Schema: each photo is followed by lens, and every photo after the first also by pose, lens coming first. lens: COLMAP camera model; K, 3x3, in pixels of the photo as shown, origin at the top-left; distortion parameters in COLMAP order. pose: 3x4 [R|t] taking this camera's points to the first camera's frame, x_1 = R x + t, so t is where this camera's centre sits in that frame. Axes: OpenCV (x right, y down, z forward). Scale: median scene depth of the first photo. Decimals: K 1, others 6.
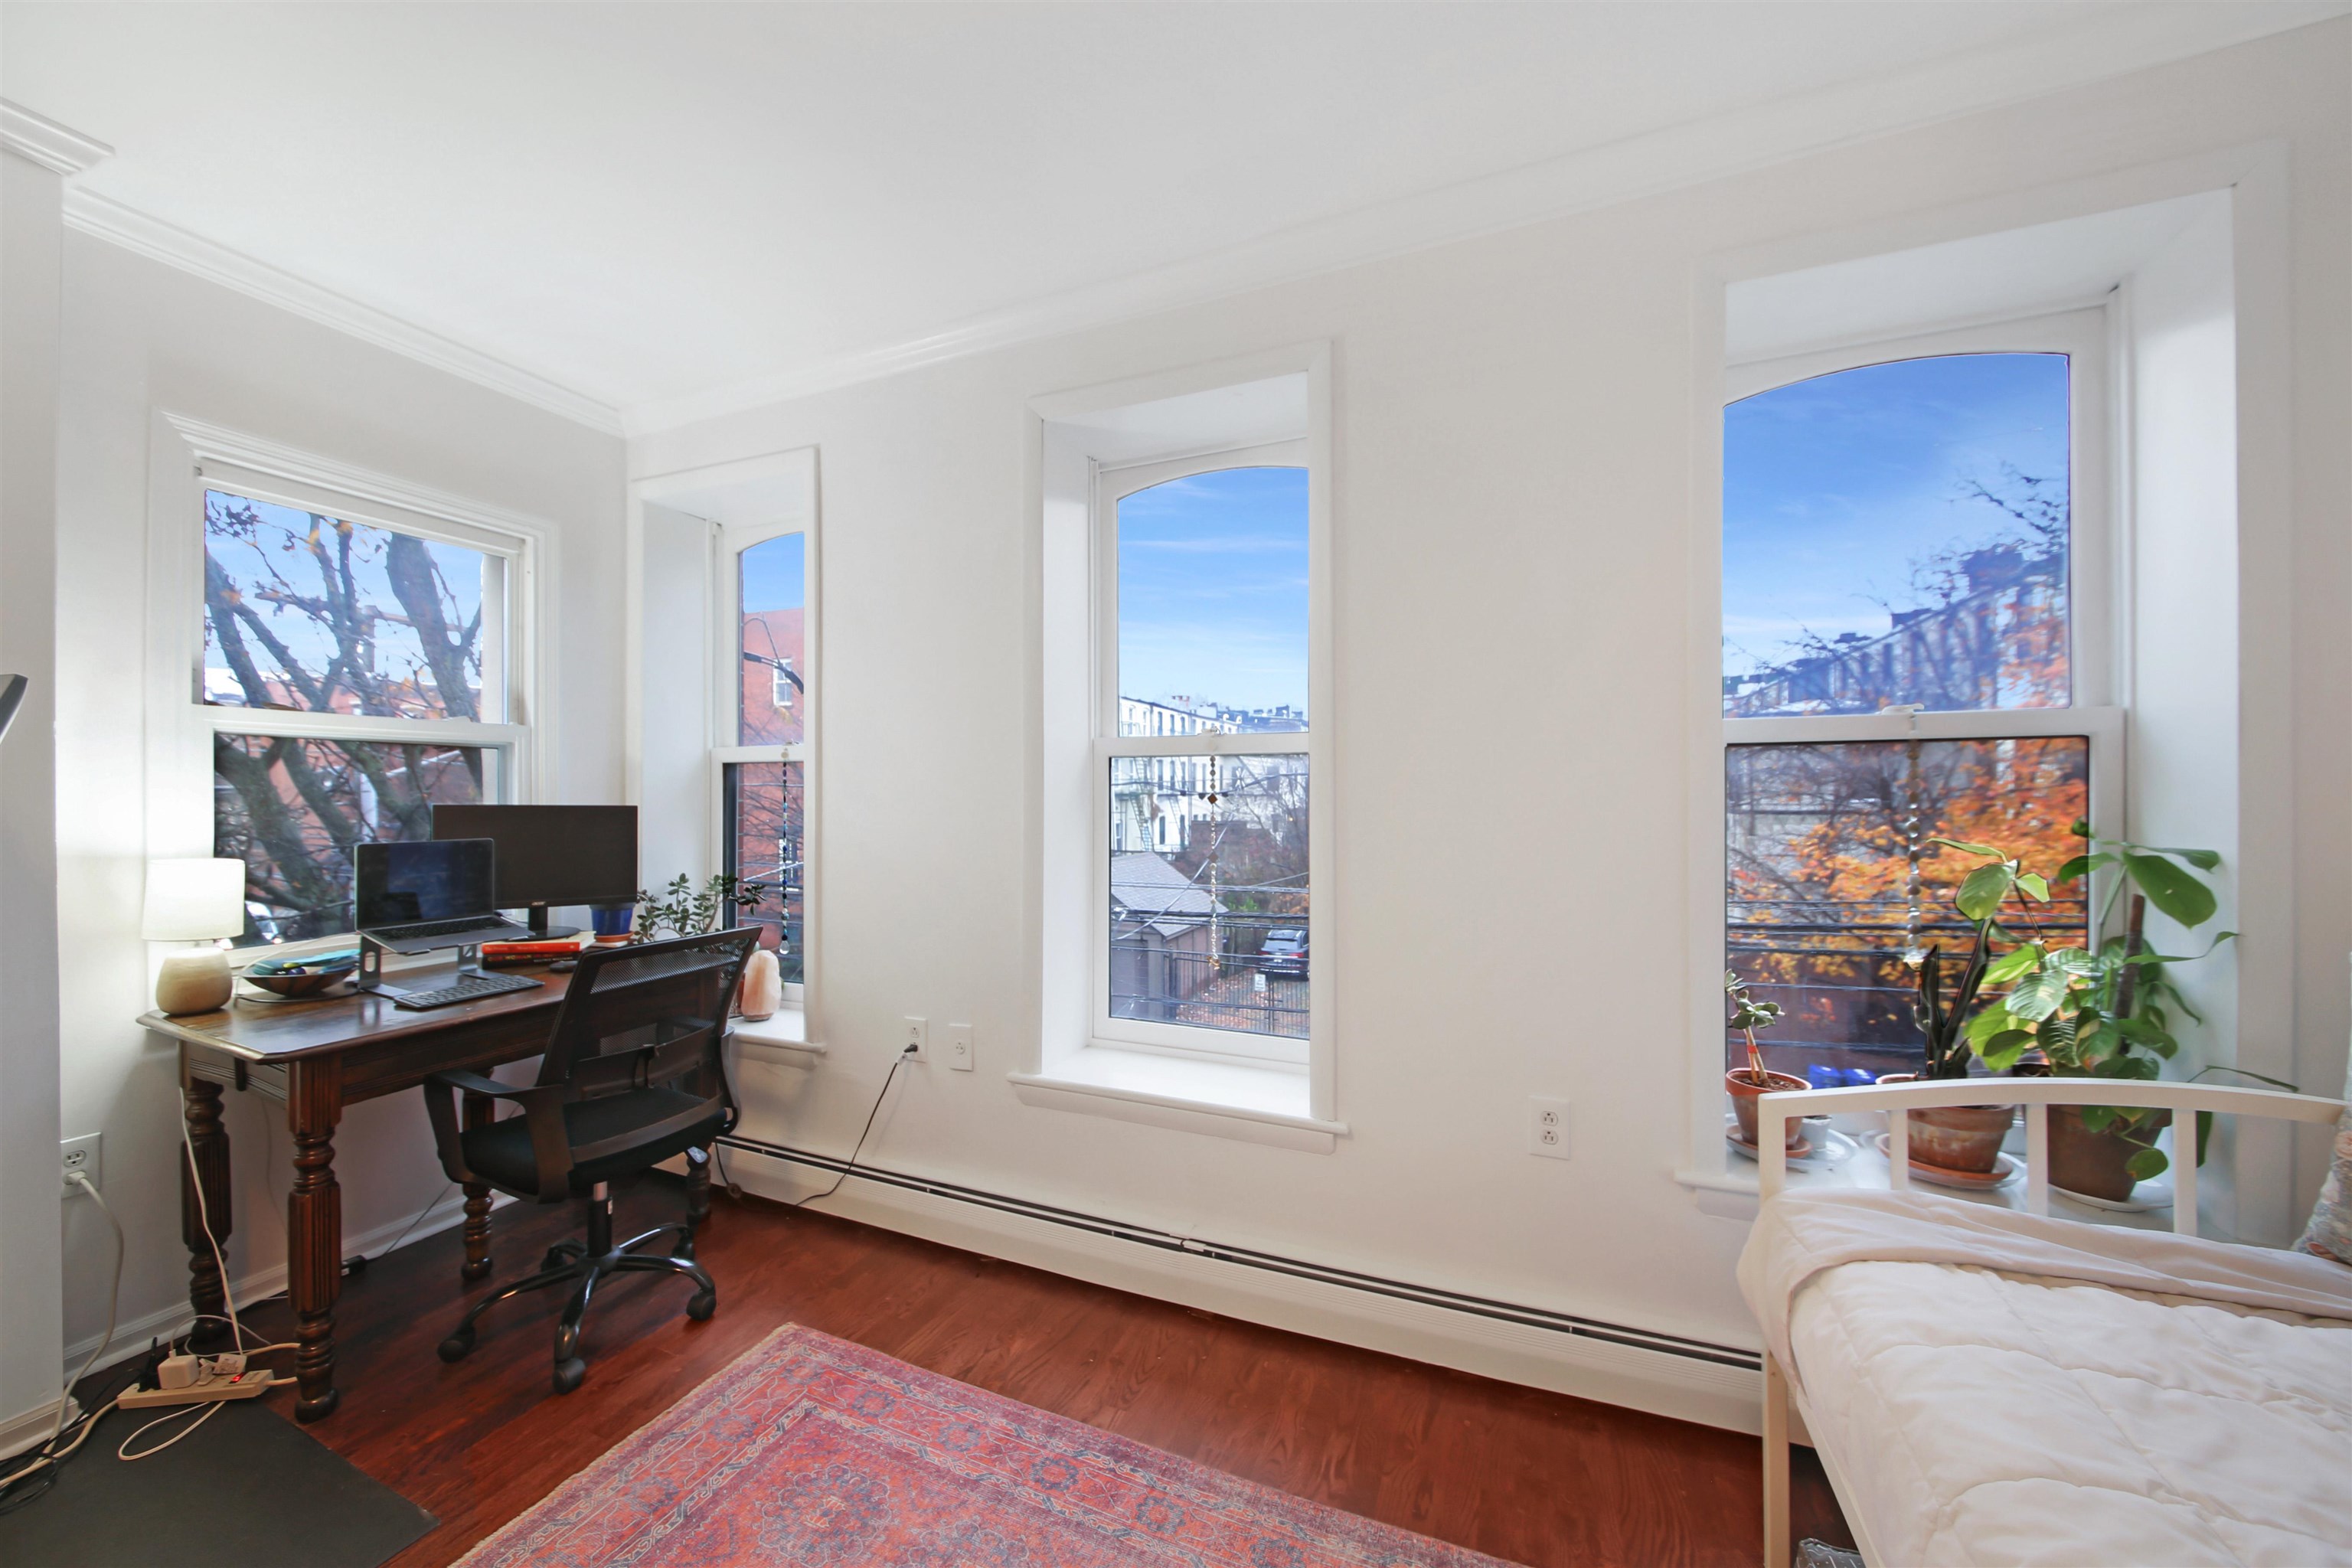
lens RADIAL K [[846.9, 0, 1173.8], [0, 846.9, 773.2], [0, 0, 1]] dist [0.000364, -0.007588]
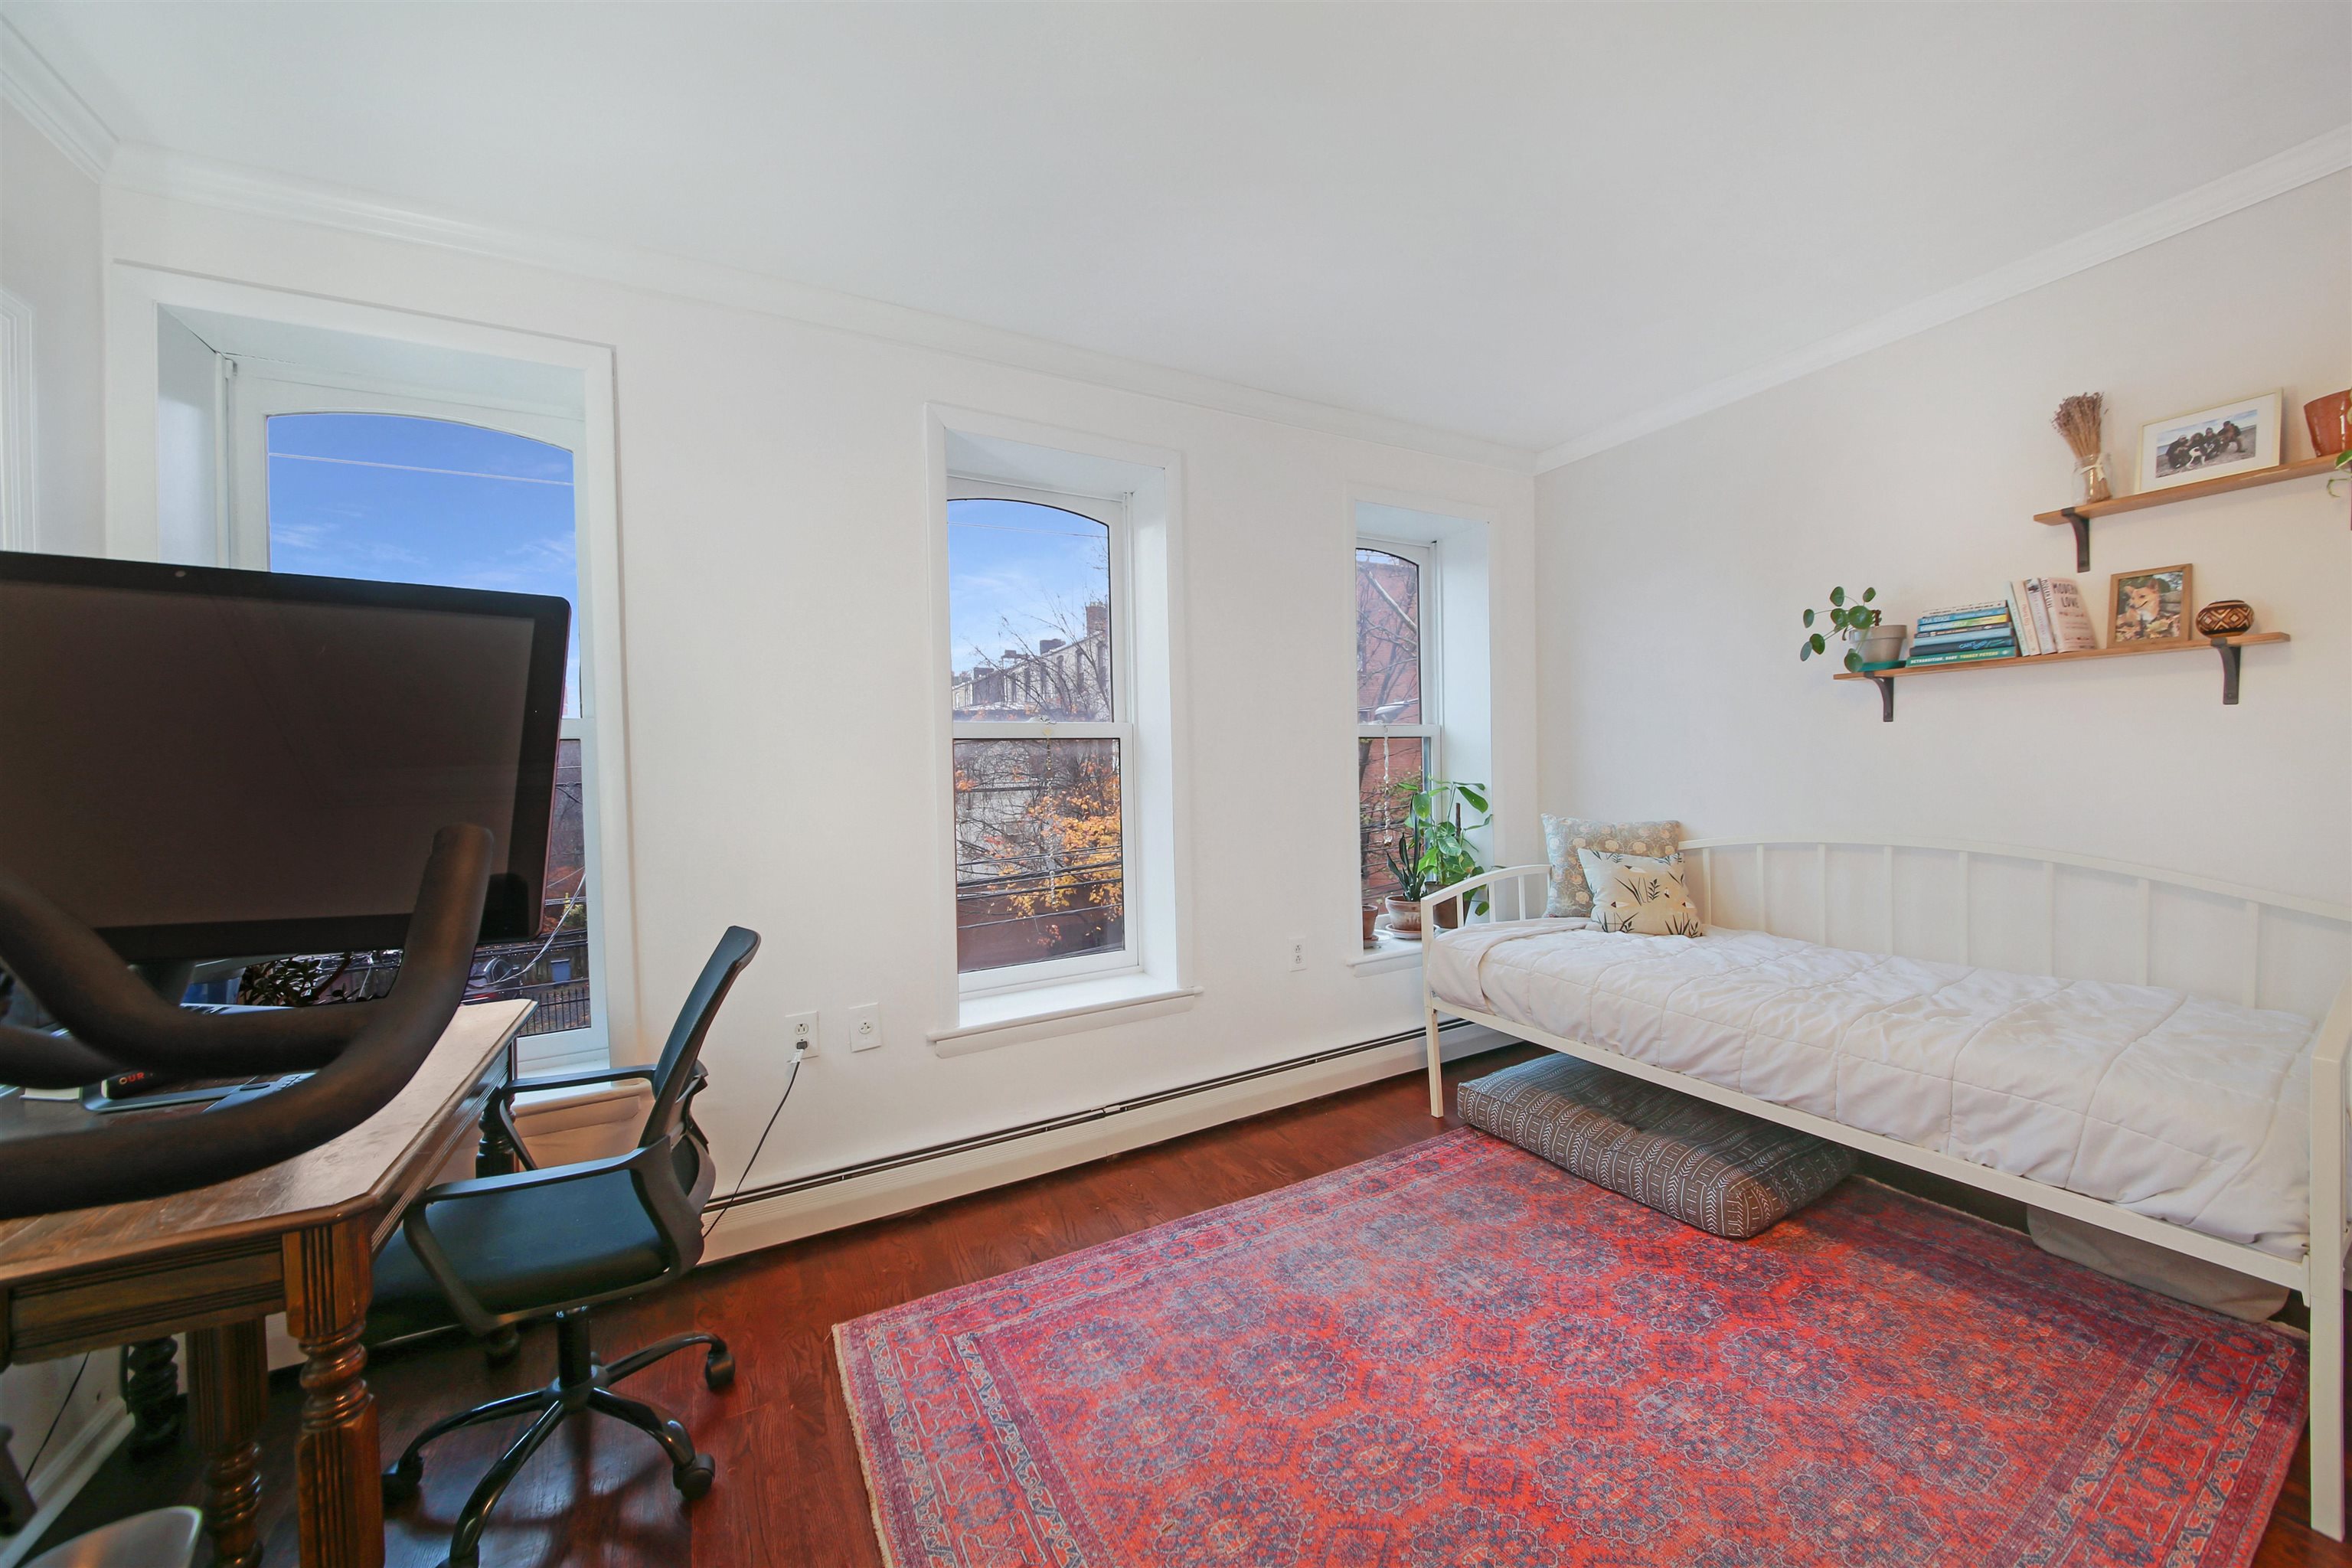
lens RADIAL K [[824.9, 0, 1184.7], [0, 824.9, 780.5], [0, 0, 1]] dist [0.020816, -0.010775]
pose [[0.624410, -0.023586, 0.780740, -0.995934], [0.002953, 0.999608, 0.027836, 0.008009], [-0.781091, -0.015076, 0.624235, 0.117914]]
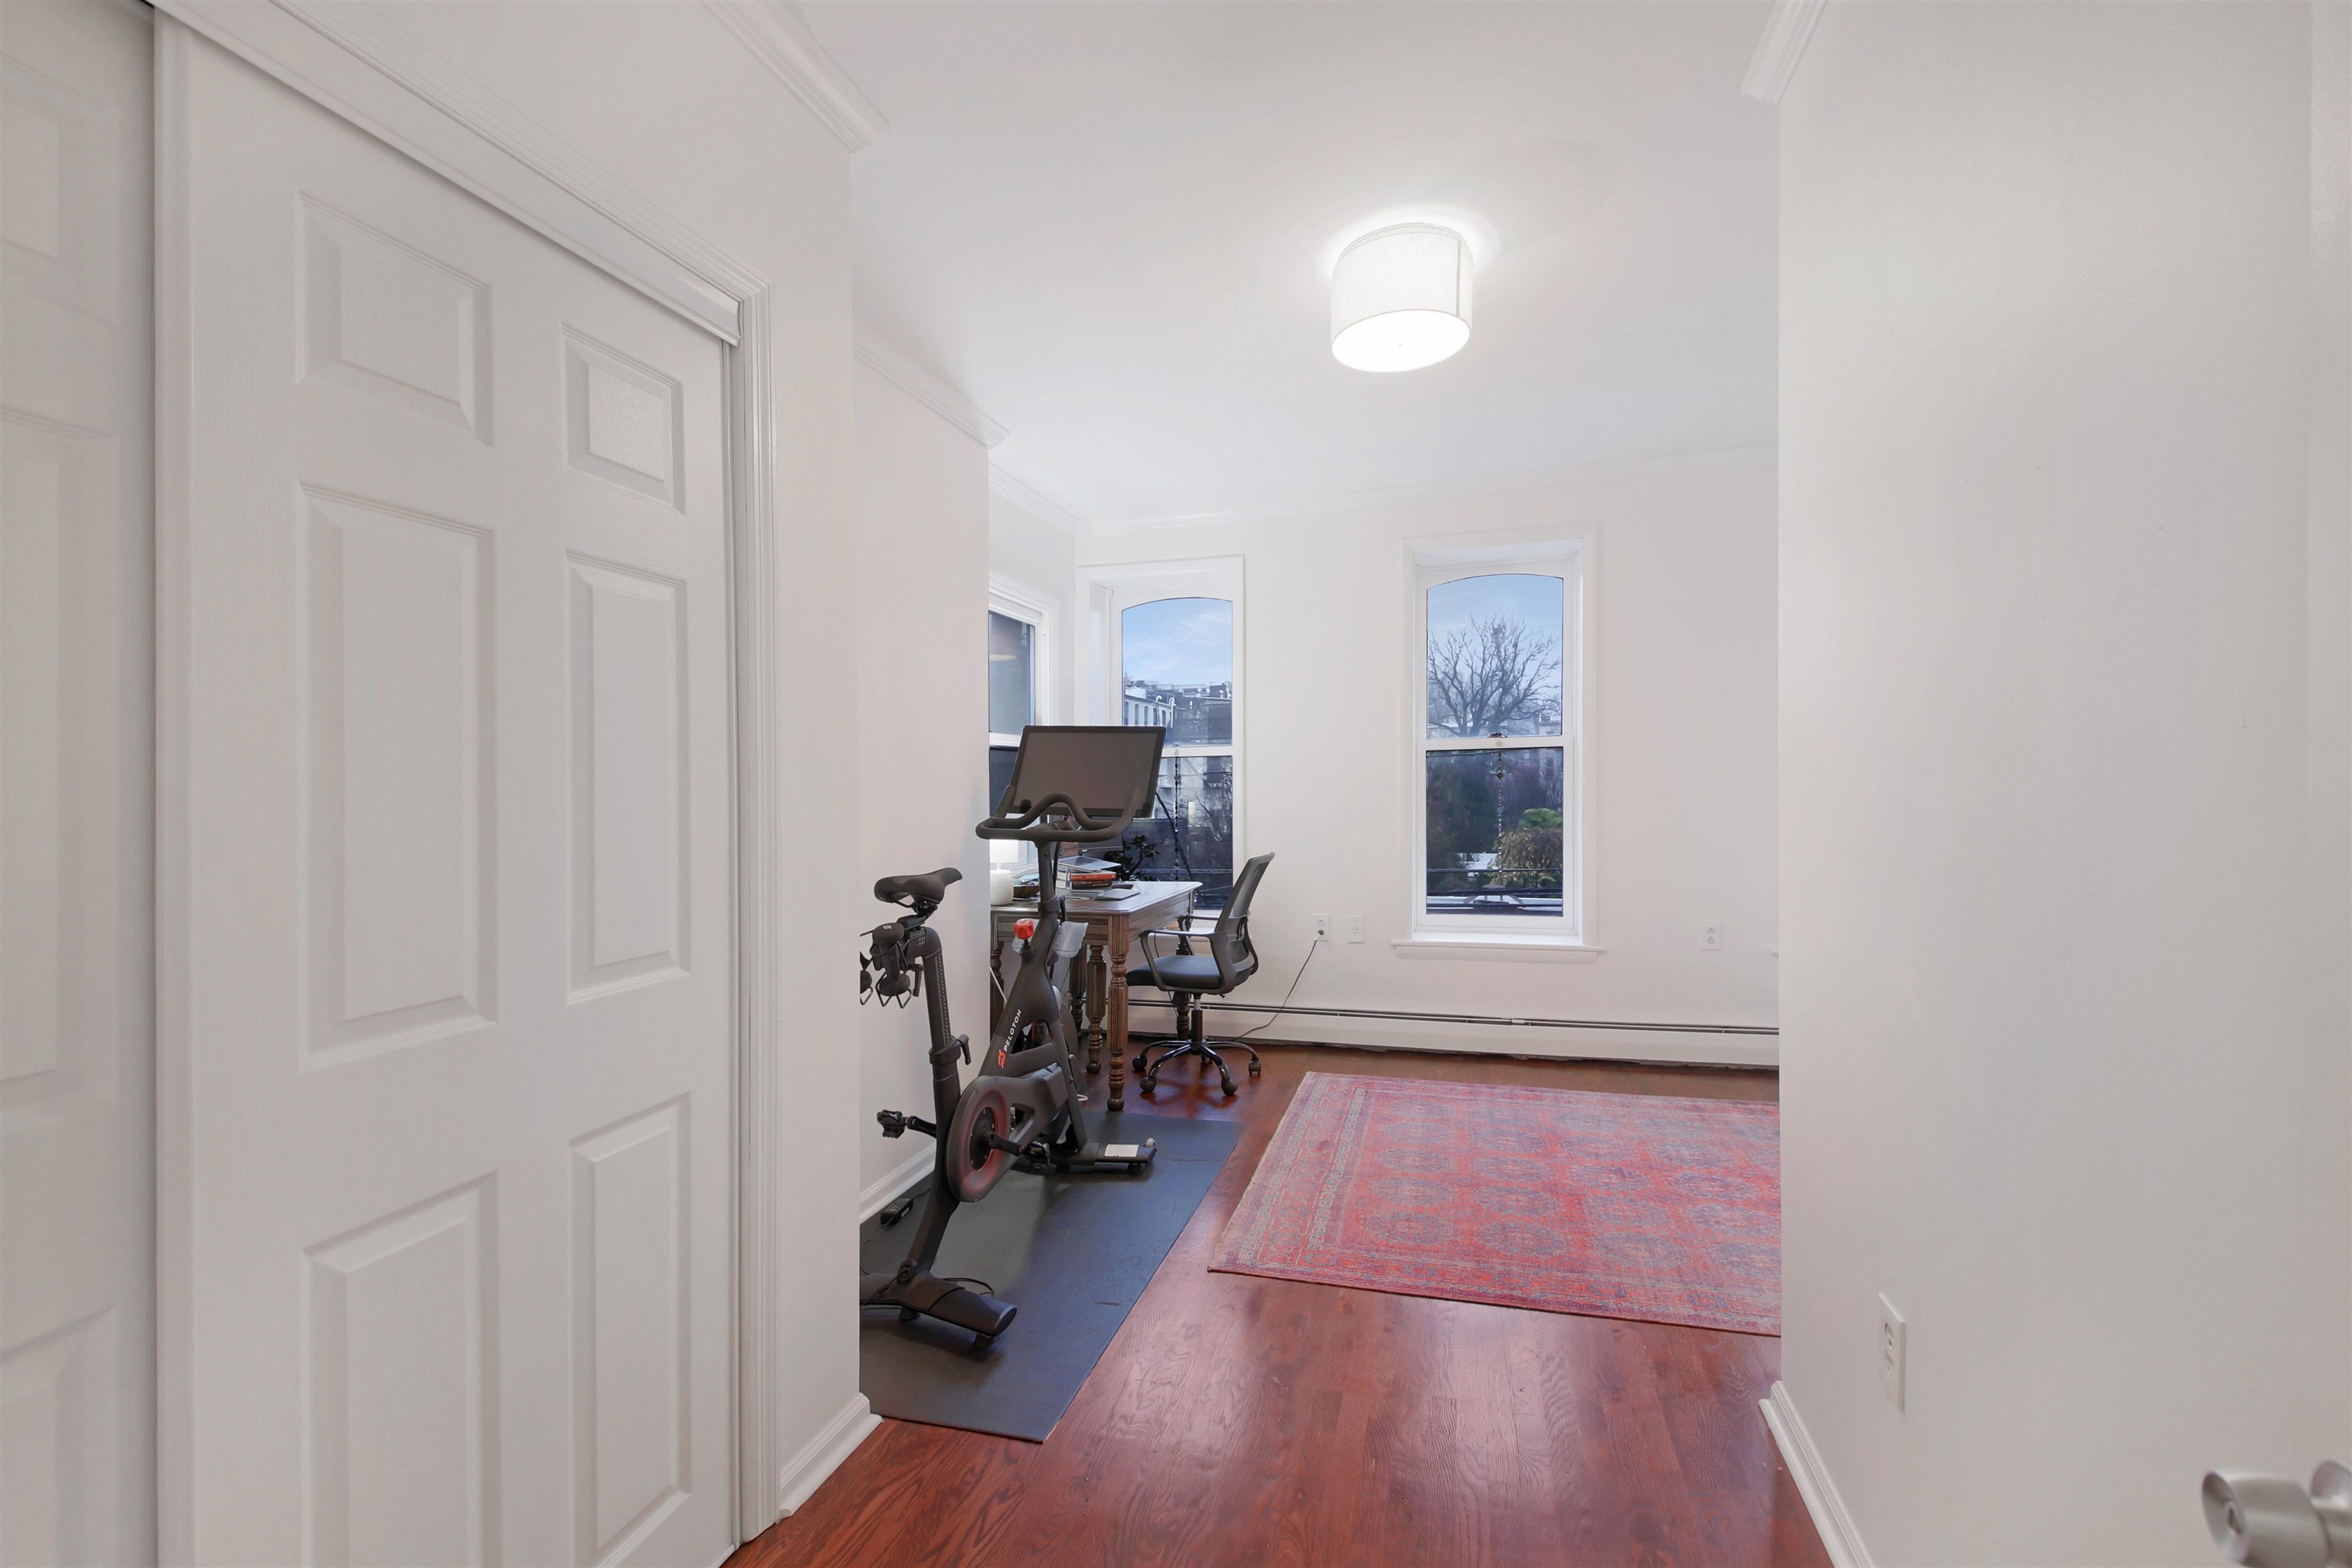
lens RADIAL K [[970.9, 0, 1227.3], [0, 970.9, 761.0], [0, 0, 1]] dist [0.000261, 0.000014]
pose [[0.990529, -0.007663, 0.137090, -0.970039], [0.007884, 0.999968, -0.001074, -0.008351], [-0.137077, 0.002145, 0.990558, -1.094085]]
